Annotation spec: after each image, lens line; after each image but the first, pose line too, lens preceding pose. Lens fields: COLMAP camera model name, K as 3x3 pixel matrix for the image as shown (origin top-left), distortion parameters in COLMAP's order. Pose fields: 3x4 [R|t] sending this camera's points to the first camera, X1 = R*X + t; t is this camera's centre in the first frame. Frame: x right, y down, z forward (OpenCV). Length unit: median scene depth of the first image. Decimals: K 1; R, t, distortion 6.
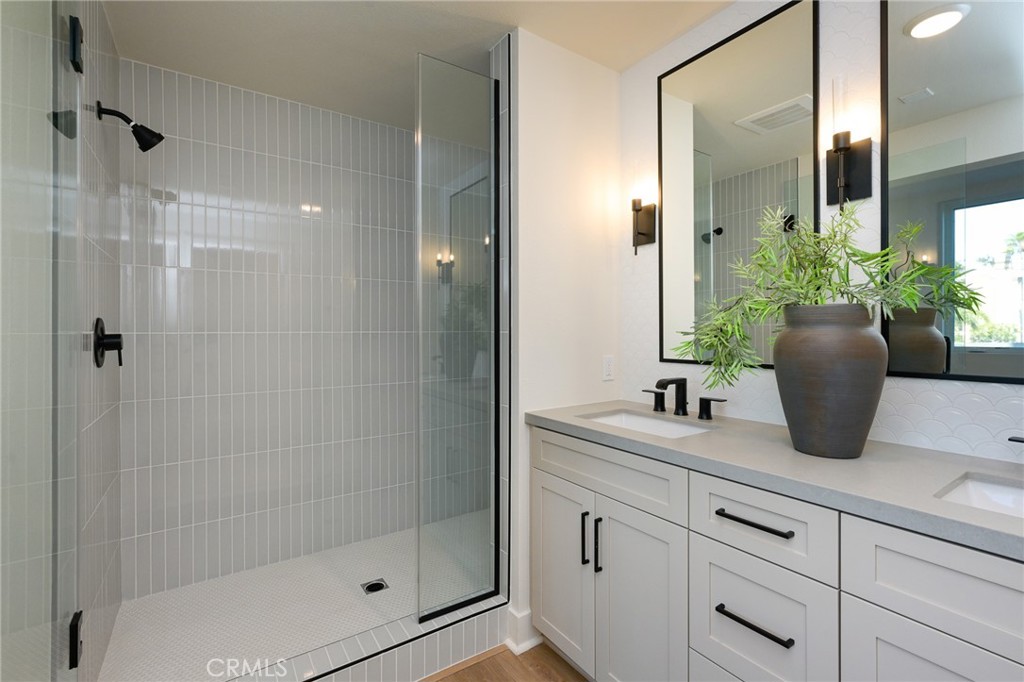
lens RADIAL K [[453.0, 0, 510.7], [0, 453.0, 332.4], [0, 0, 1]] dist [0.002794, 0.000063]
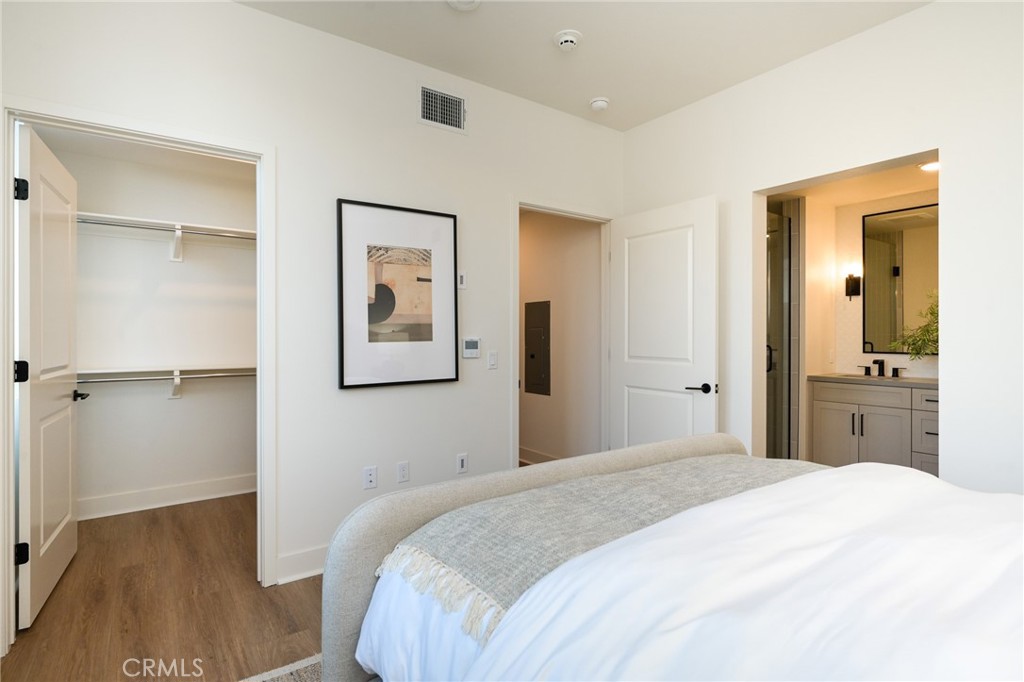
lens RADIAL K [[500.9, 0, 514.3], [0, 500.9, 331.1], [0, 0, 1]] dist [0.000807, 0.000103]
pose [[0.999360, 0.012702, 0.033451, -1.560280], [-0.012606, 0.999916, -0.003076, -0.009323], [-0.033487, 0.002653, 0.999436, -1.443224]]
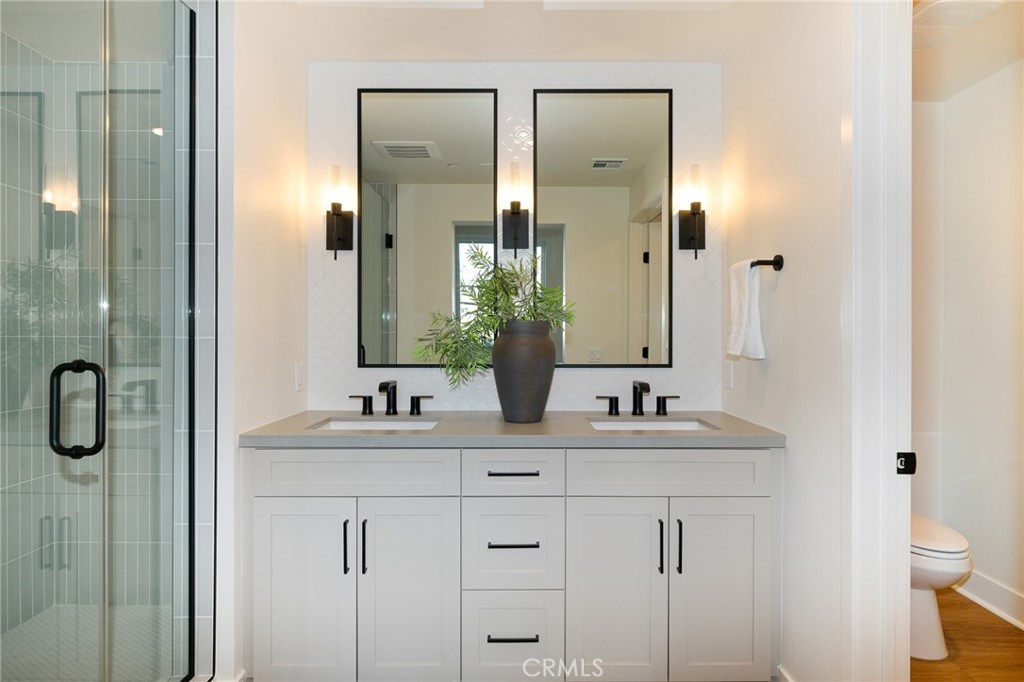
lens RADIAL K [[529.2, 0, 515.0], [0, 529.2, 334.9], [0, 0, 1]] dist [0.005209, 0.000870]
pose [[0.564925, 0.012208, 0.825052, -0.525269], [-0.003948, 0.999919, -0.012093, 0.005304], [-0.825133, 0.003574, 0.564927, 0.040573]]
